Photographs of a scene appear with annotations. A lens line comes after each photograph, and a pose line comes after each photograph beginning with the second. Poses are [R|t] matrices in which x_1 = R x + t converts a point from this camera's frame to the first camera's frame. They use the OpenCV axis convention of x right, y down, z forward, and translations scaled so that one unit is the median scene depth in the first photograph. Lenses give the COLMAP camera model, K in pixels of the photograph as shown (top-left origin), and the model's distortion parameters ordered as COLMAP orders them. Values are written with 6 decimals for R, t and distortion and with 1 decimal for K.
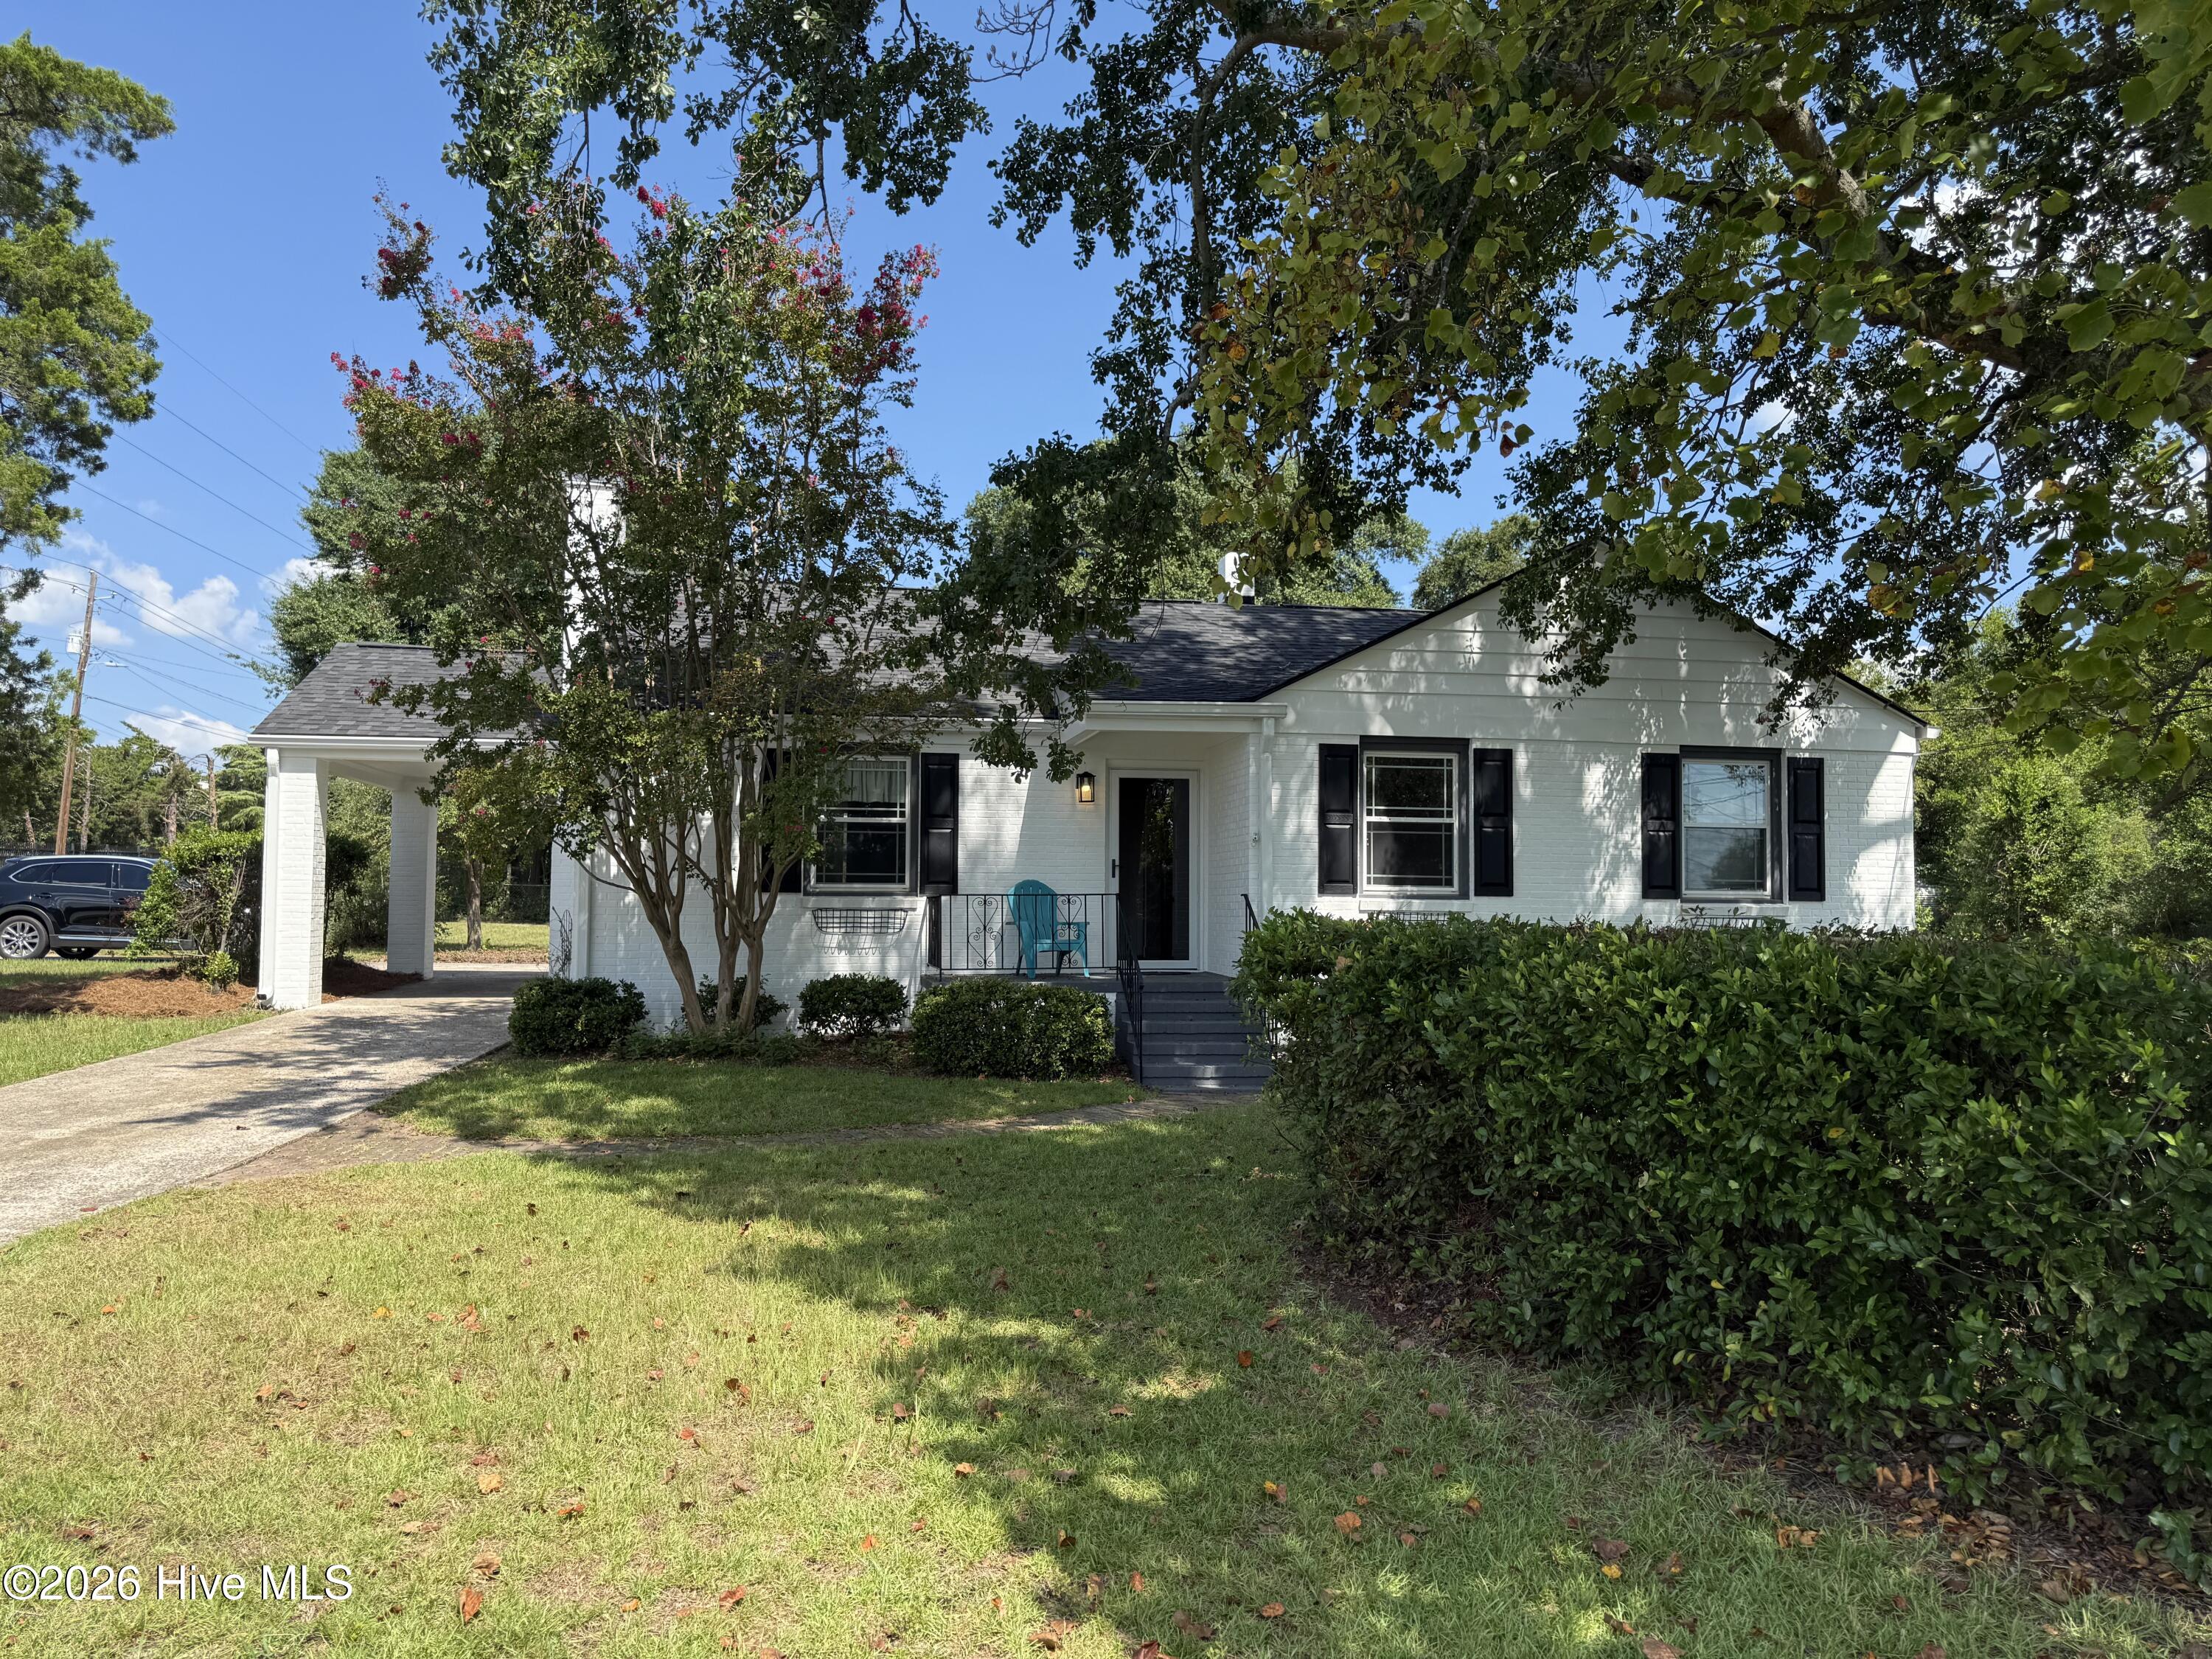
lens RADIAL K [[1592.0, 0, 1106.0], [0, 1592.0, 829.5], [0, 0, 1]] dist [0.055458, -0.075815]
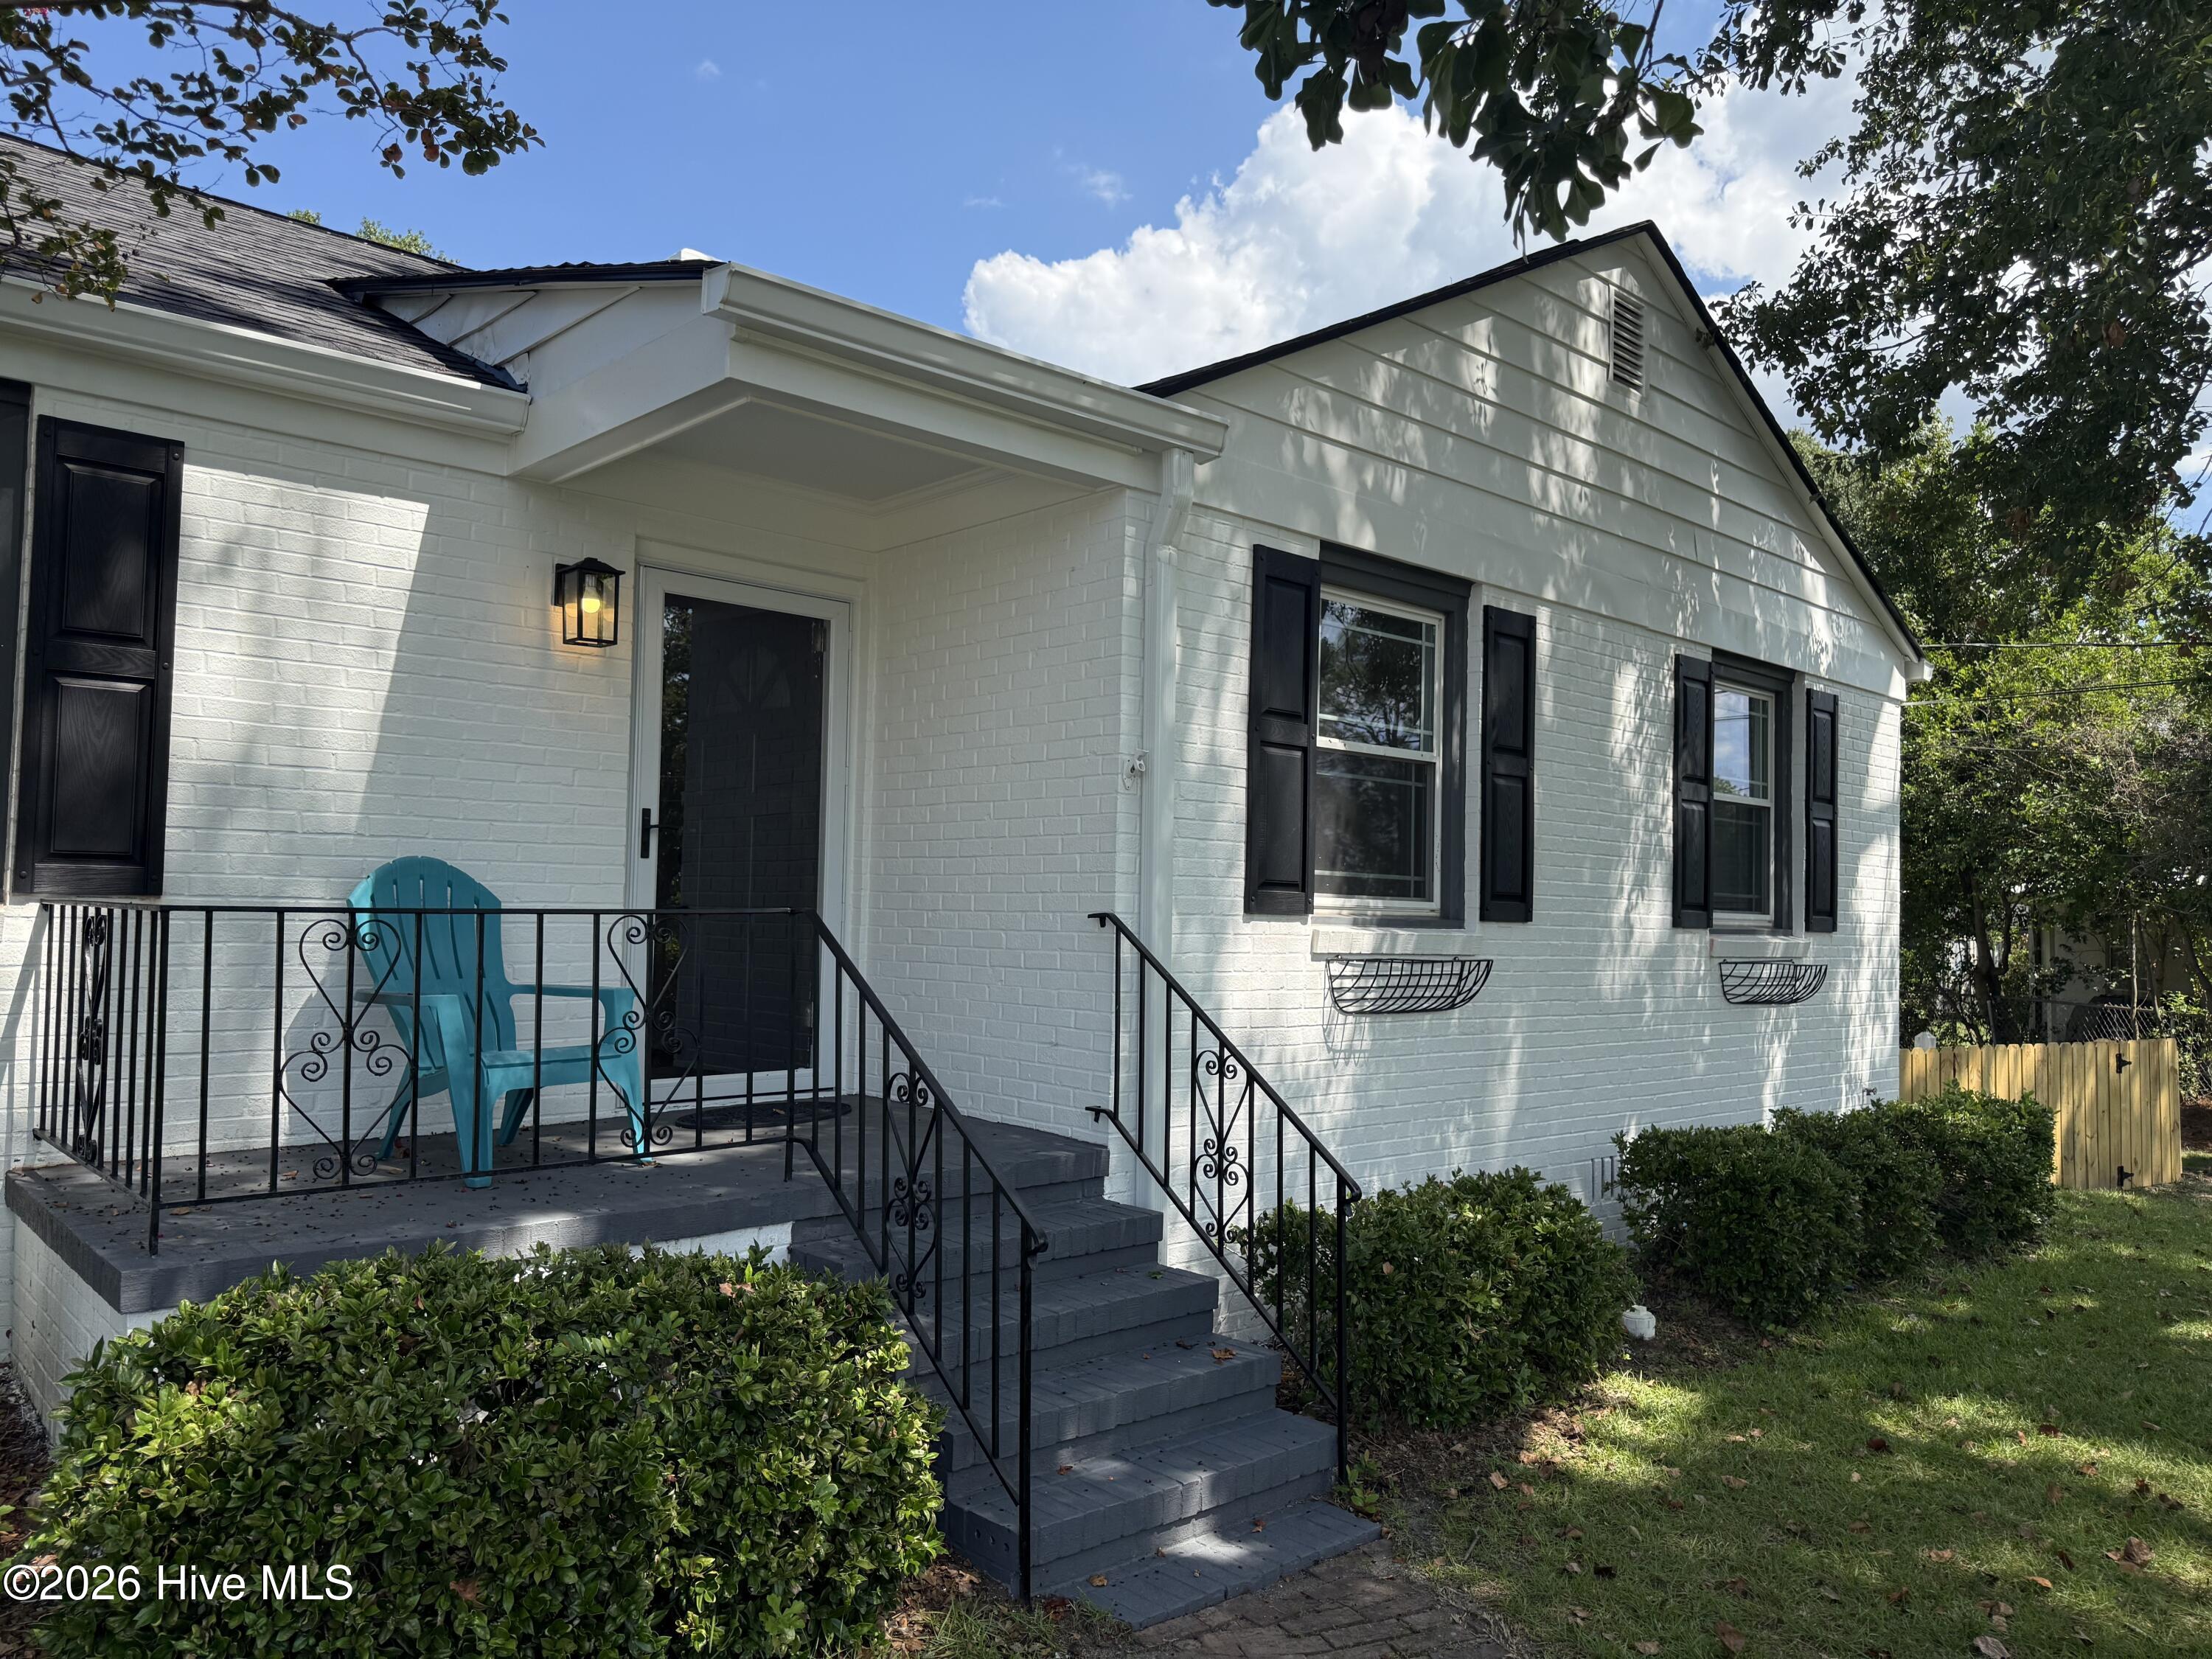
lens RADIAL K [[1592.0, 0, 1106.0], [0, 1592.0, 829.5], [0, 0, 1]] dist [0.055458, -0.075815]
pose [[0.830216, 0.038820, 0.556088, -0.118547], [-0.041917, 0.999095, -0.007165, 0.022733], [-0.555863, -0.017361, 0.831093, 0.666557]]
